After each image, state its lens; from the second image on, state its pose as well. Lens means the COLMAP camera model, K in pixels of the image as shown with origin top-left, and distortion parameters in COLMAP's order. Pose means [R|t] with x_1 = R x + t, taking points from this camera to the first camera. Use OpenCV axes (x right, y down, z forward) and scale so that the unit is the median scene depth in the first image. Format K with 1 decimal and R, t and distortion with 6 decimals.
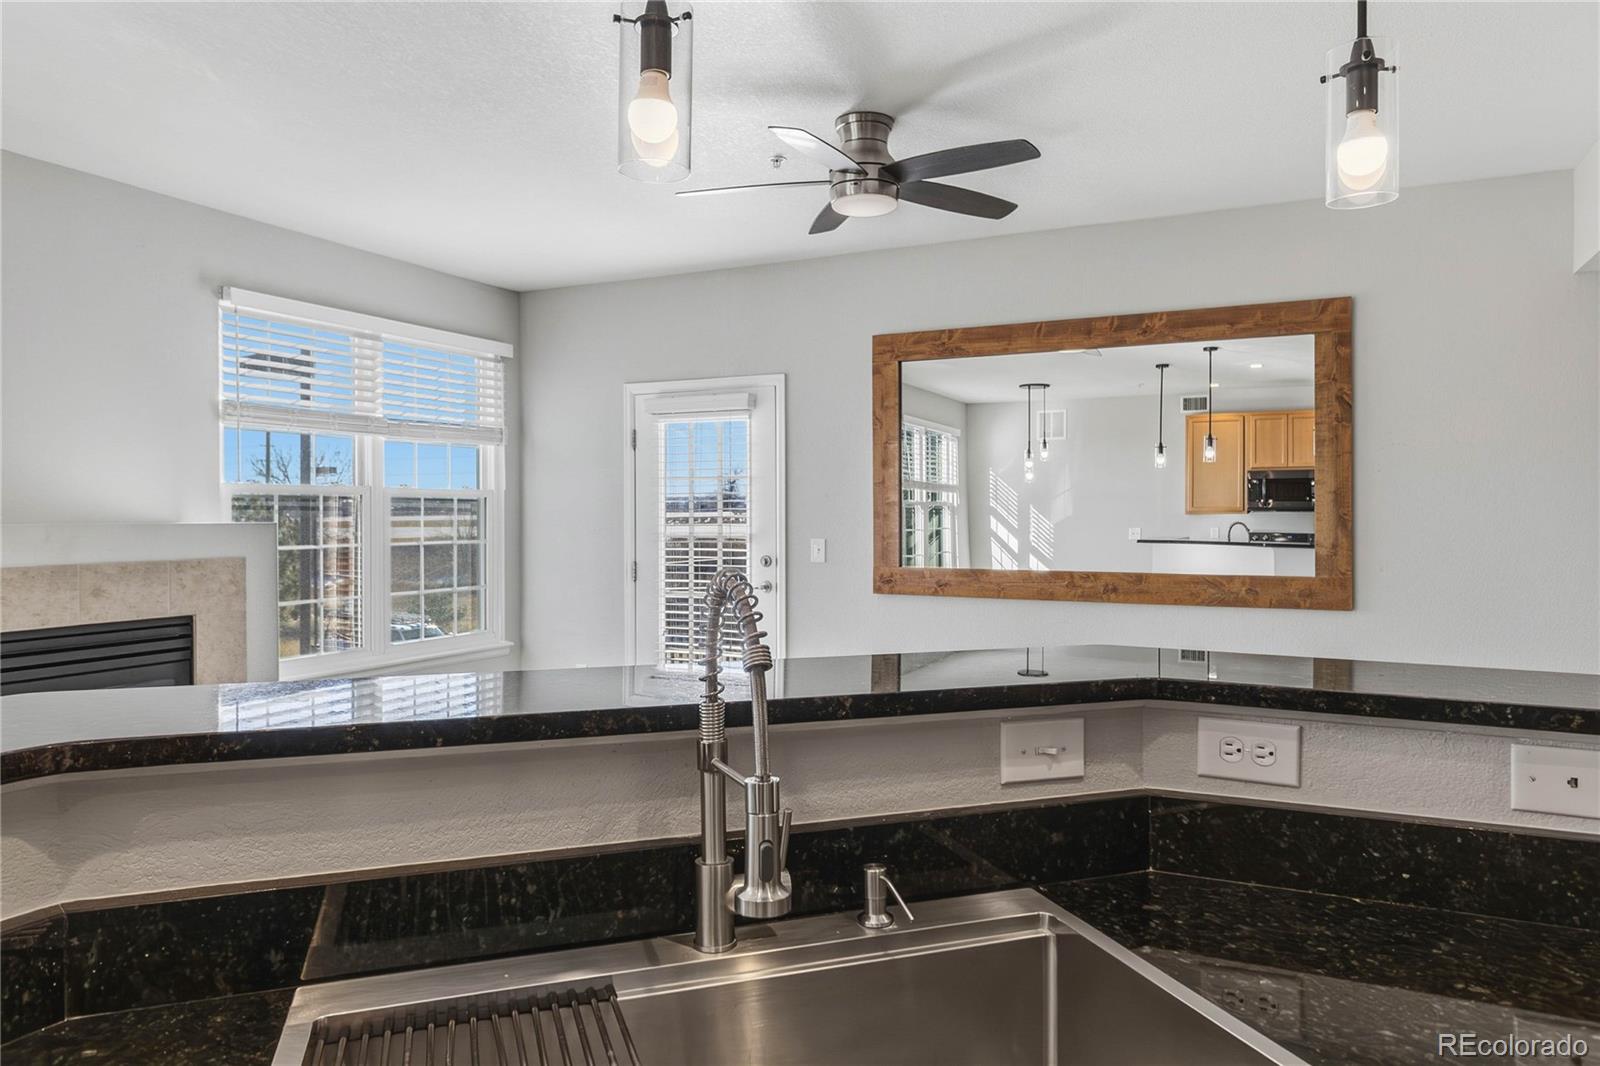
lens RADIAL K [[1045.9, 0, 805.0], [0, 1045.9, 504.0], [0, 0, 1]] dist [0.006345, 0.002028]
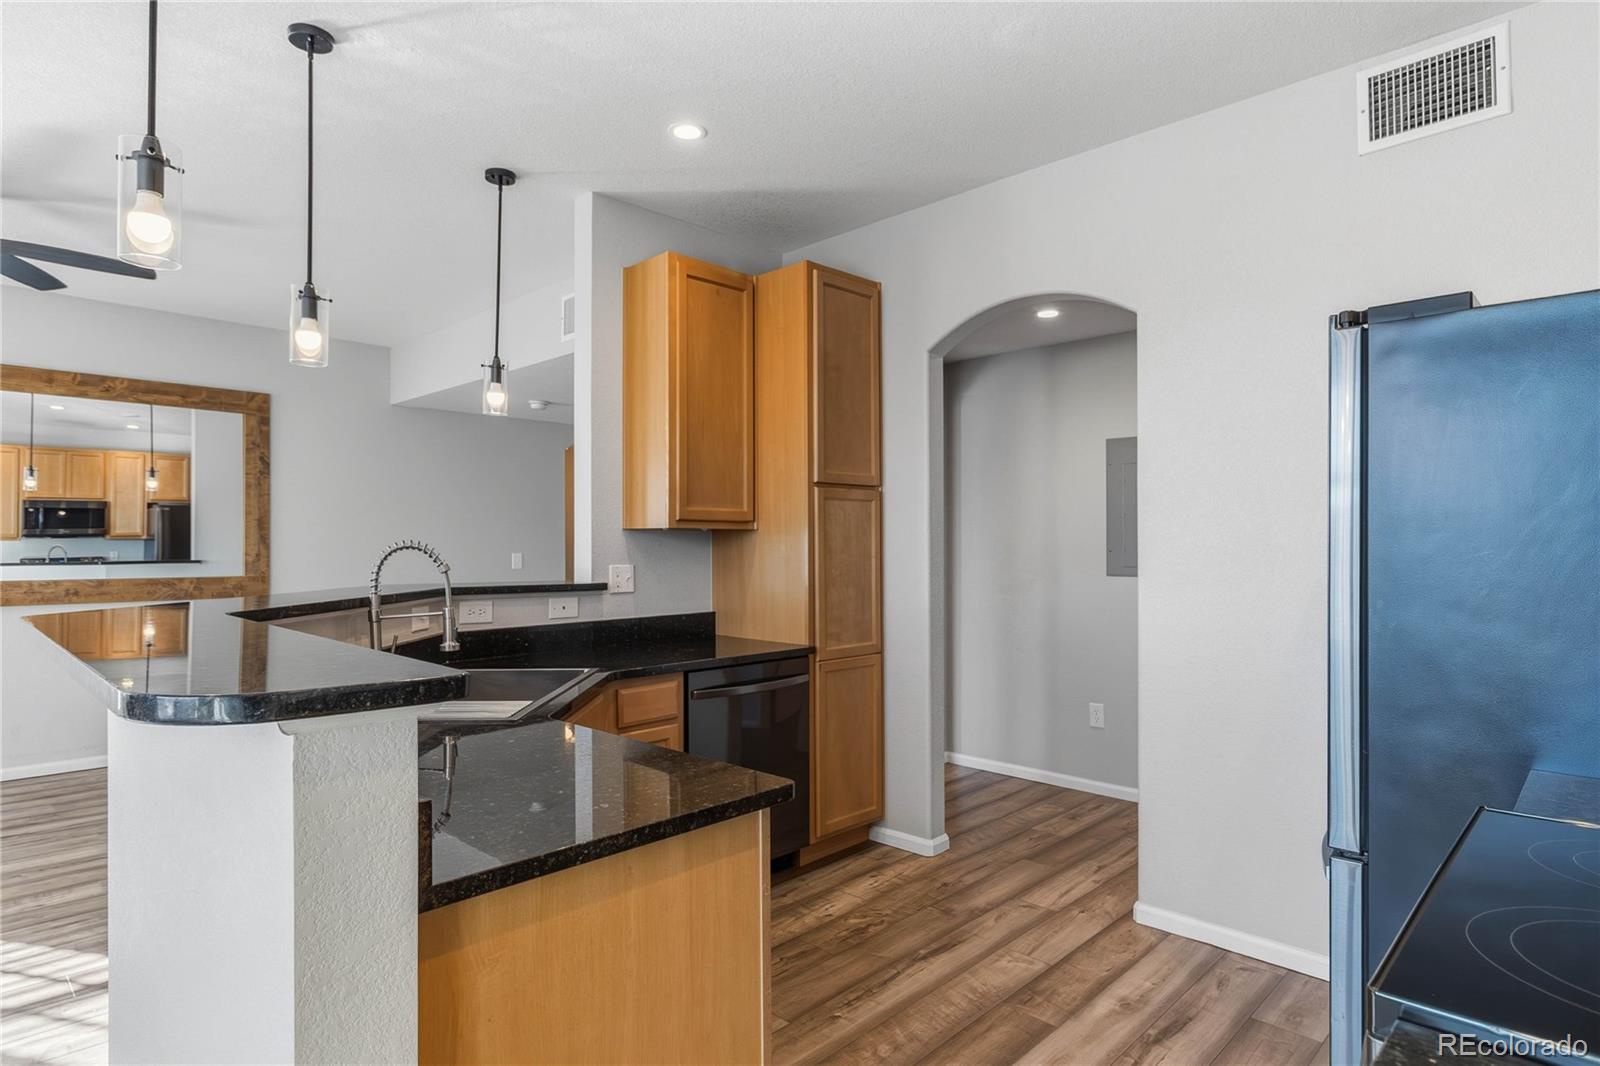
lens RADIAL K [[875.0, 0, 808.7], [0, 875.0, 544.3], [0, 0, 1]] dist [0.002912, 0.000600]
pose [[0.316688, 0.002445, 0.948527, -0.422736], [-0.011616, 0.999932, 0.001301, 0.012557], [-0.948459, -0.011430, 0.316695, -0.156545]]
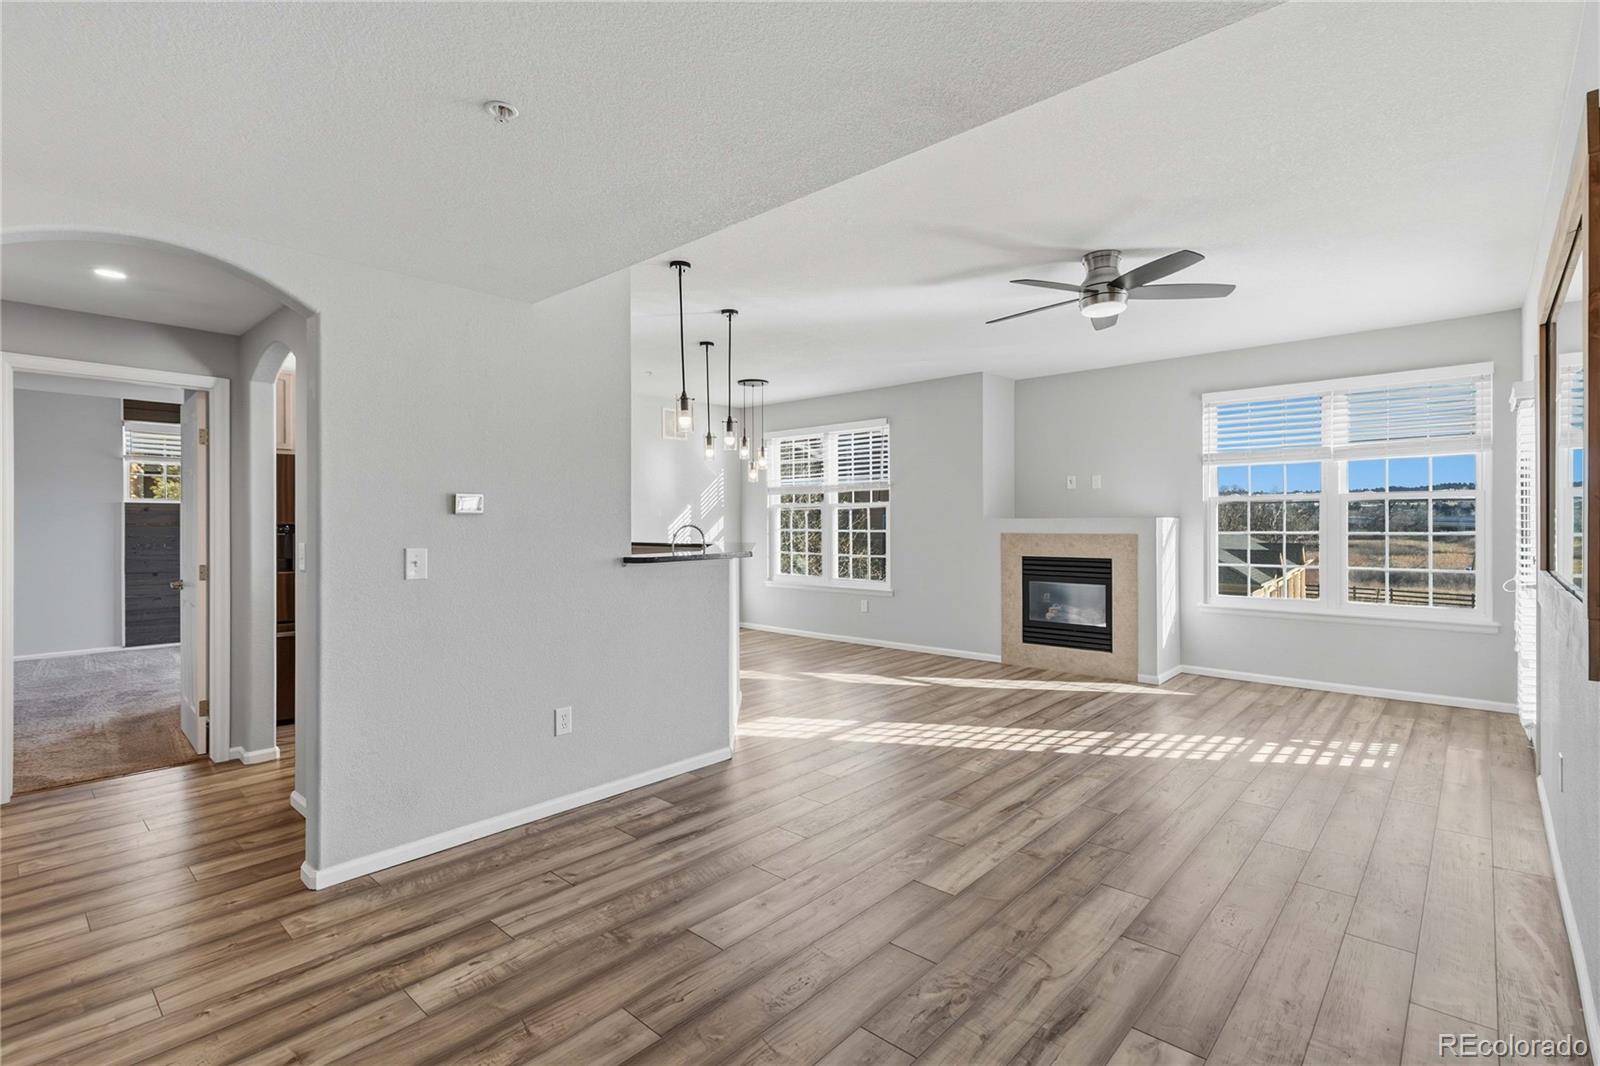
lens RADIAL K [[744.2, 0, 809.8], [0, 744.2, 528.7], [0, 0, 1]] dist [0.001463, -0.000105]
pose [[-0.280750, 0.013454, -0.959687, 0.926051], [0.015513, 0.999835, 0.009479, 0.012667], [0.959656, -0.012226, -0.280912, 0.672119]]
